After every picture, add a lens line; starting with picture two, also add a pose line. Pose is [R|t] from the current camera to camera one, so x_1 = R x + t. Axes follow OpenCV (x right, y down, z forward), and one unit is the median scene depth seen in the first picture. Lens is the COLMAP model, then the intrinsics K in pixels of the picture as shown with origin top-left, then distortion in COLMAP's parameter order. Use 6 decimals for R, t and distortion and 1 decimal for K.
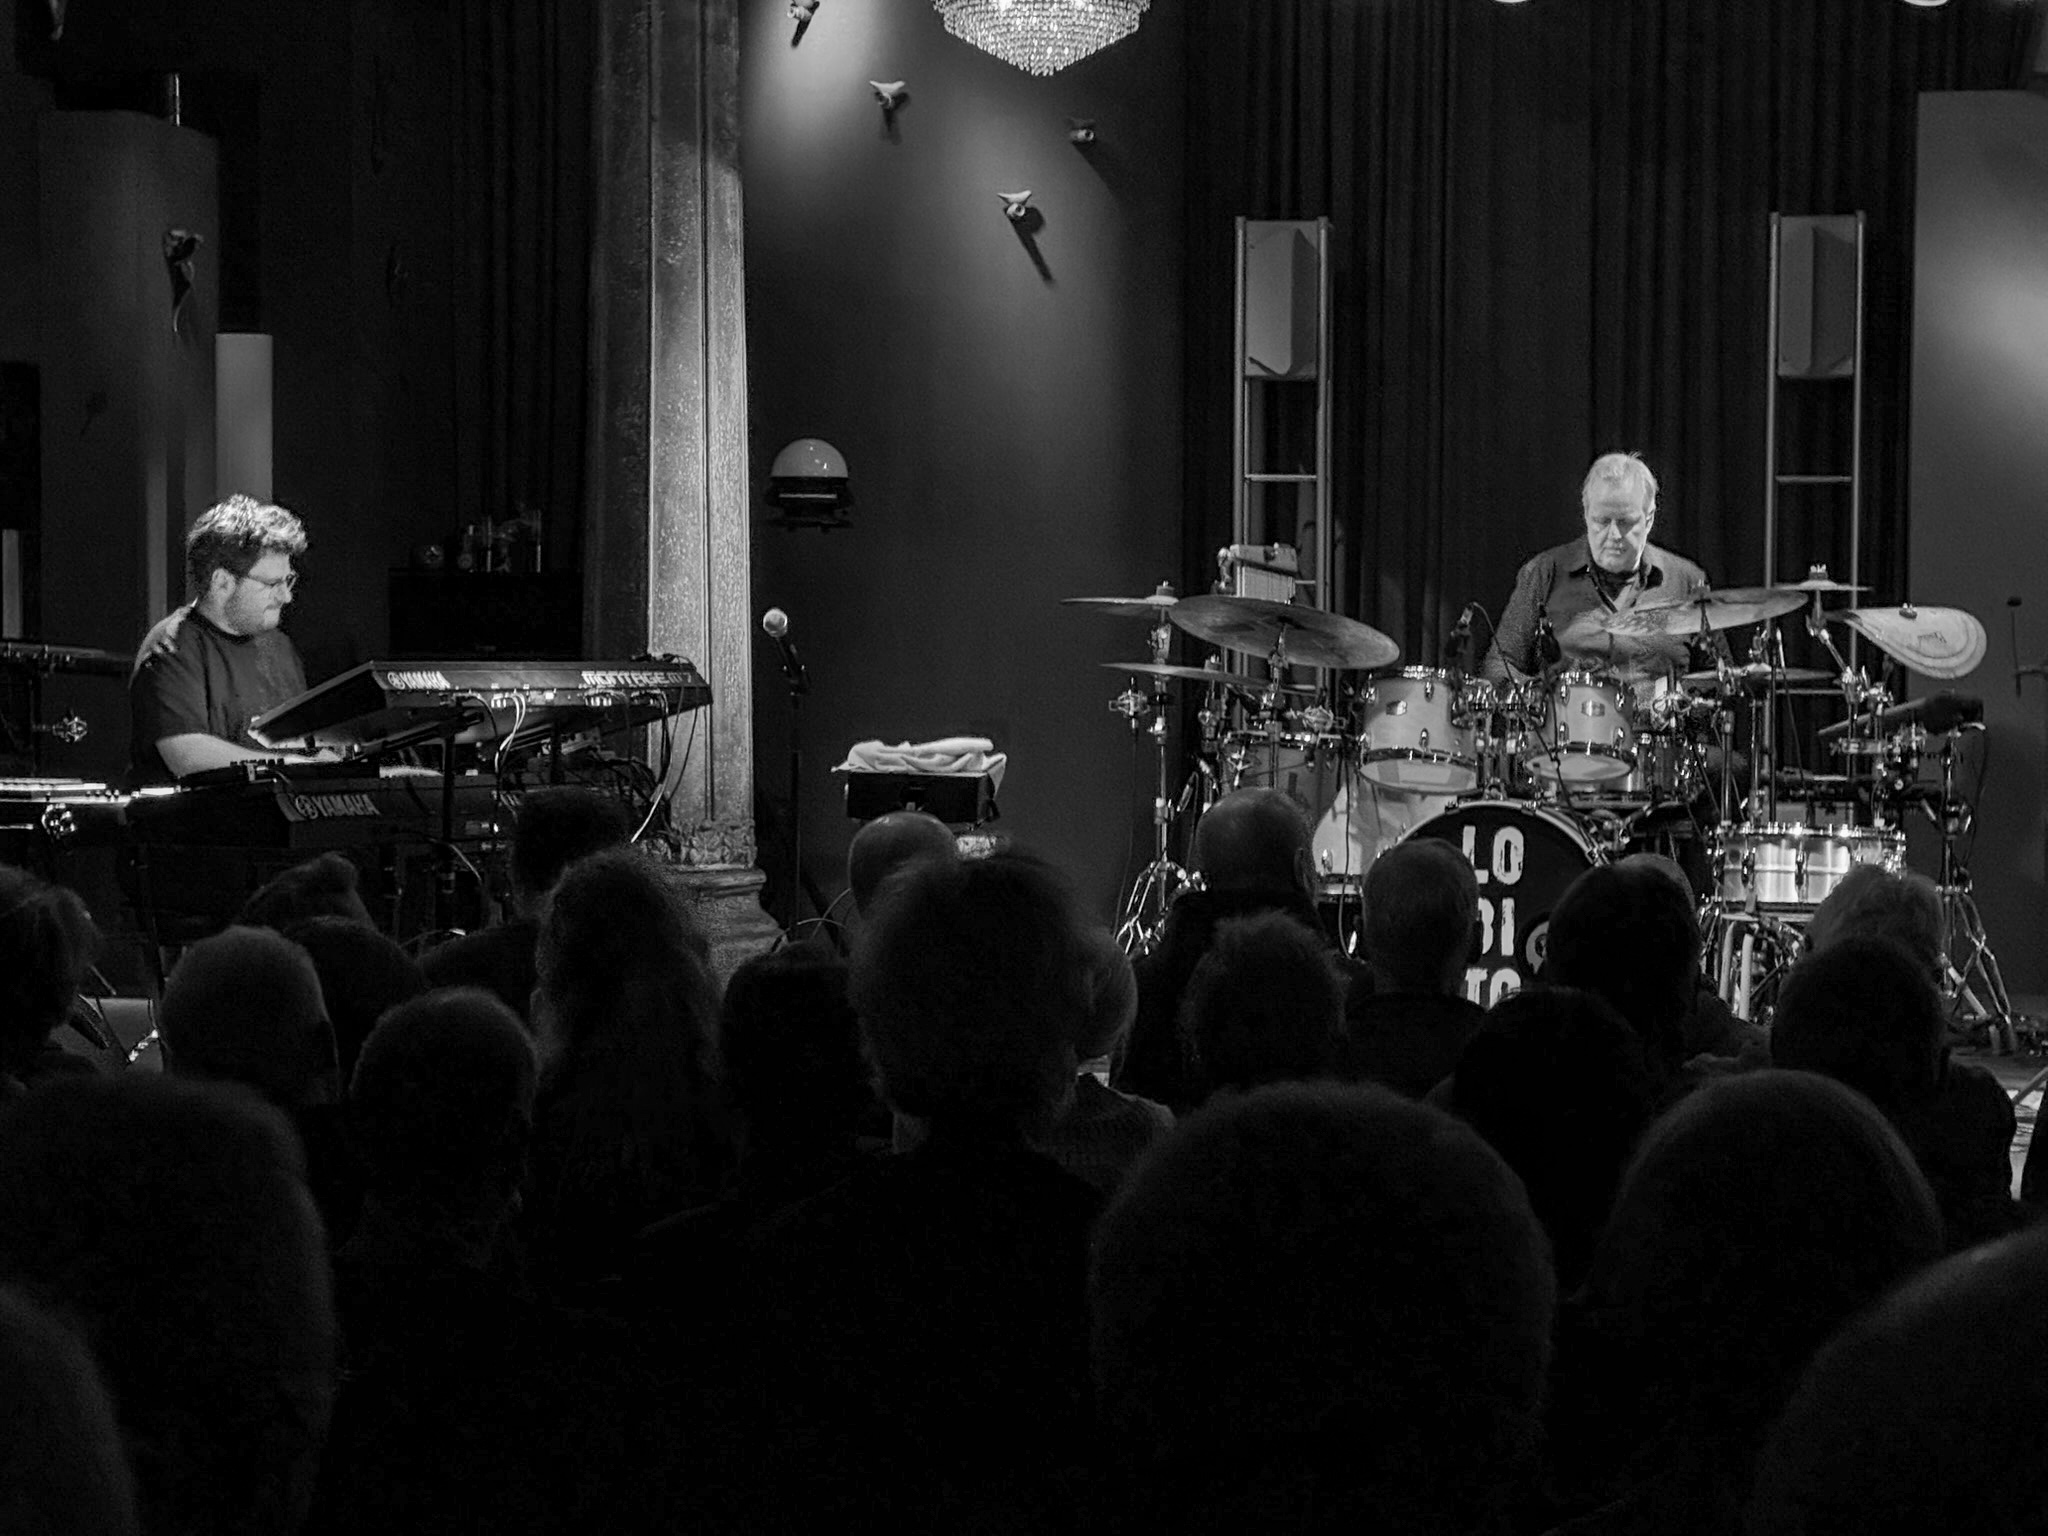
lens RADIAL K [[5164.9, 0, 987.5], [0, 5164.9, 749.2], [0, 0, 1]] dist [0.144735, 0.000000]
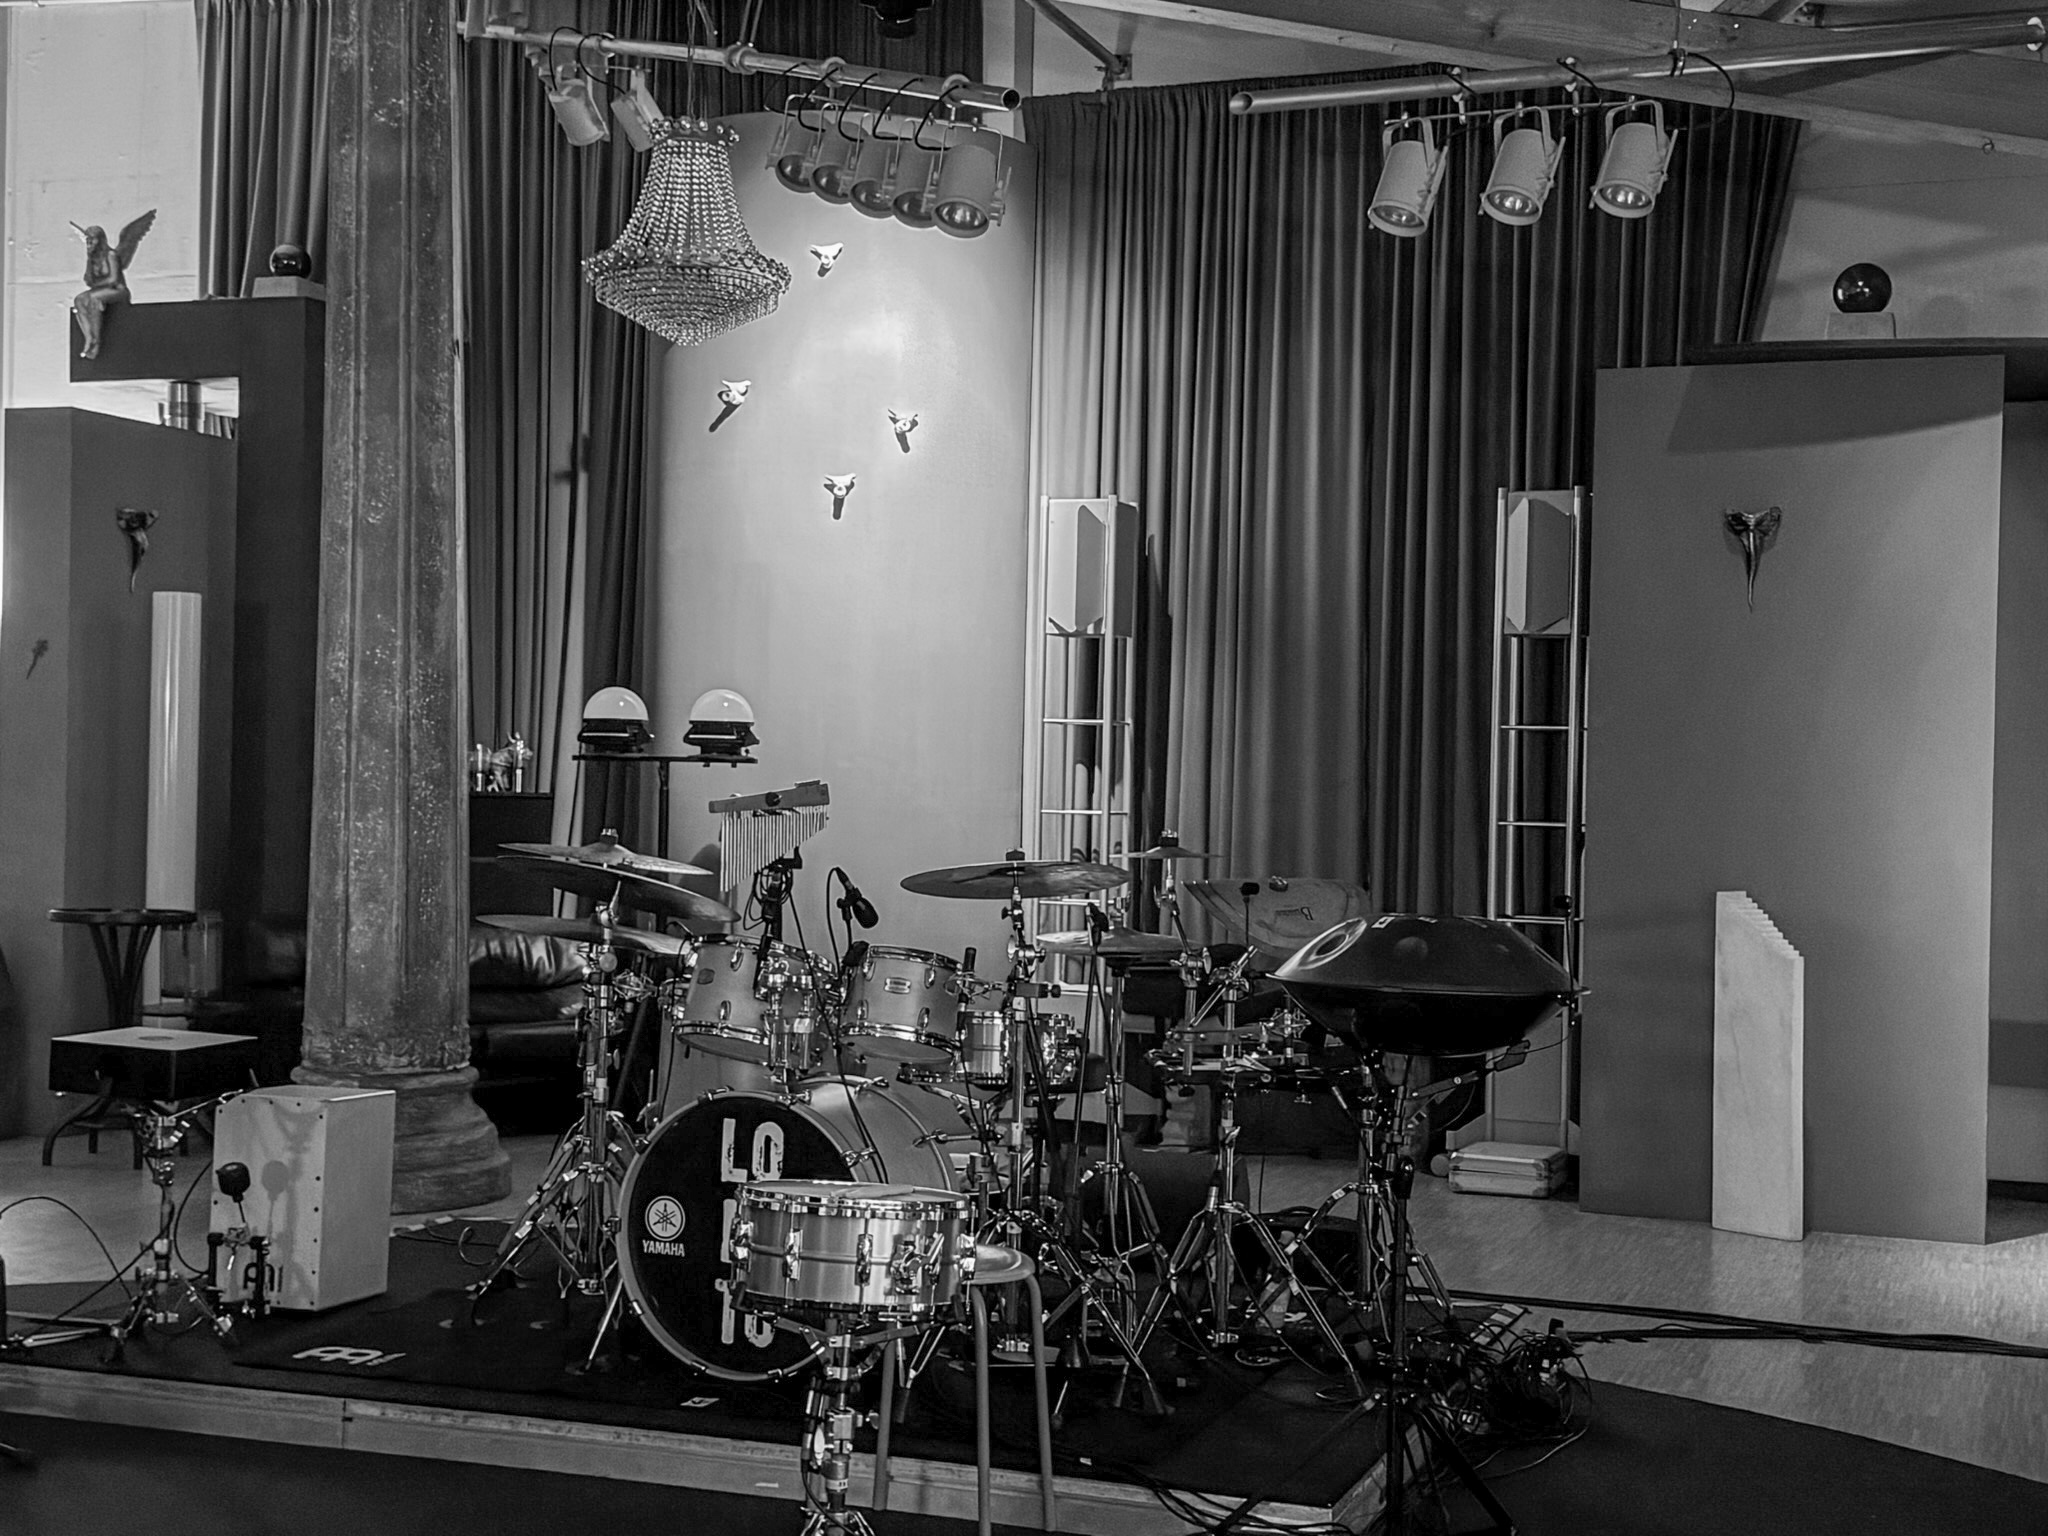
lens RADIAL K [[2809.4, 0, 988.6], [0, 2809.4, 762.4], [0, 0, 1]] dist [0.161718, 0.000000]
pose [[0.975962, 0.013920, -0.217497, 0.227704], [-0.021470, 0.999245, -0.032390, -0.029717], [0.216882, 0.036281, 0.975523, 0.502997]]
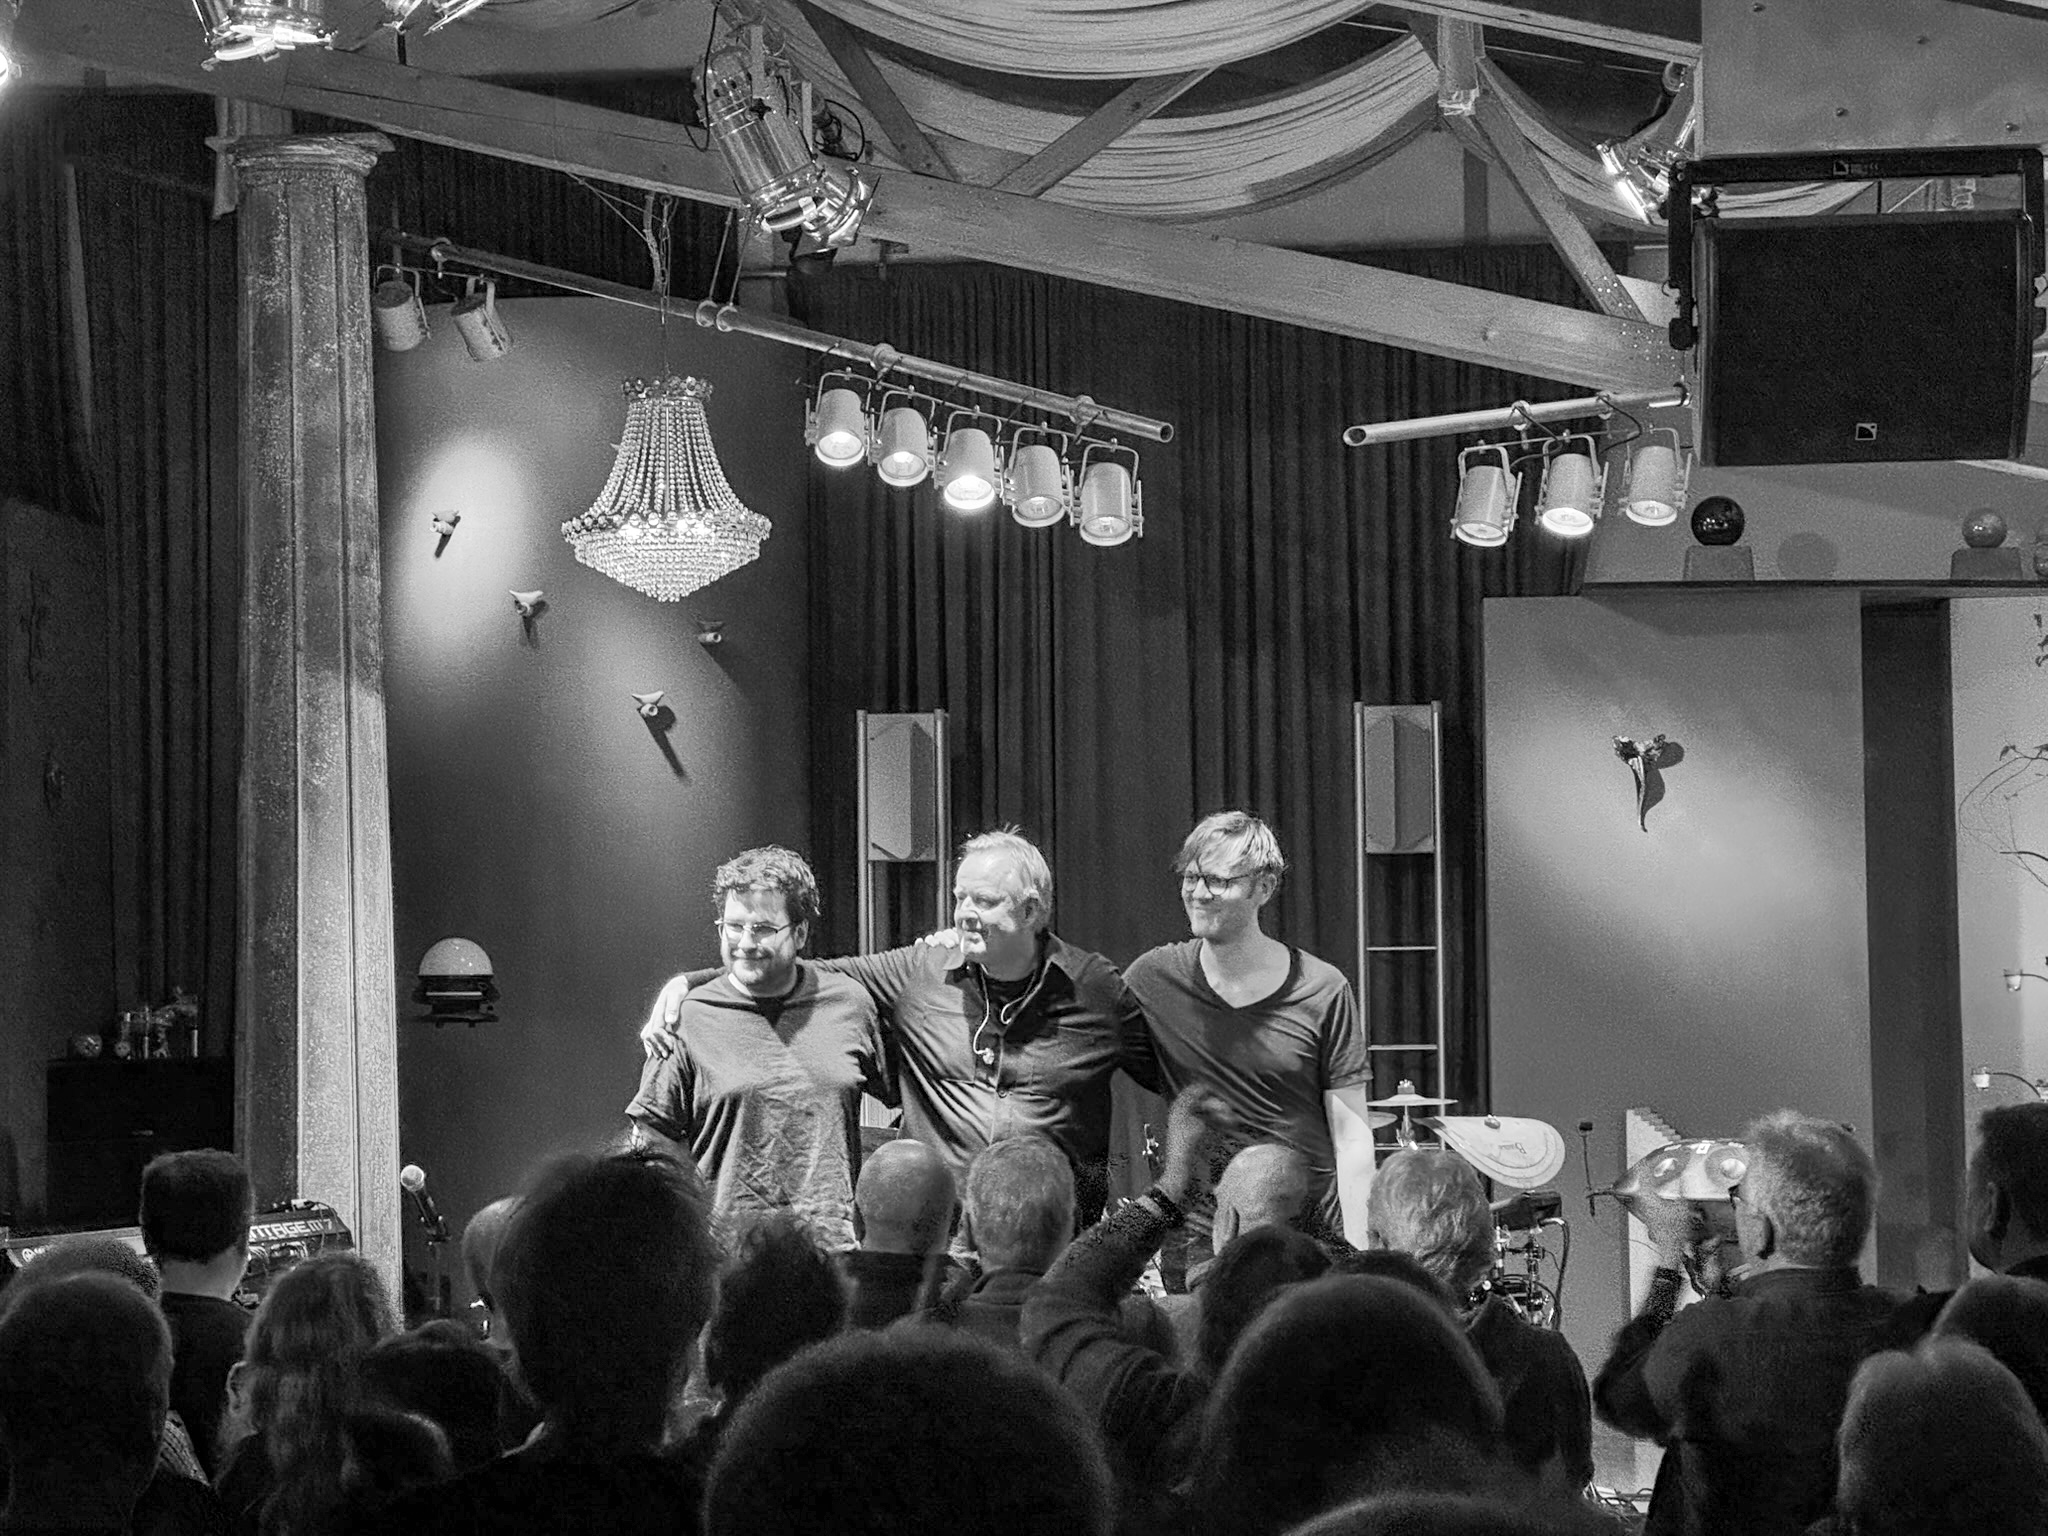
lens RADIAL K [[4773.1, 0, 1039.3], [0, 4773.1, 743.9], [0, 0, 1]] dist [0.220158, 0.000000]
pose [[0.996517, -0.017045, 0.081629, 0.006311], [0.022419, 0.997609, -0.065381, -0.040357], [-0.080319, 0.066983, 0.994516, 0.024391]]
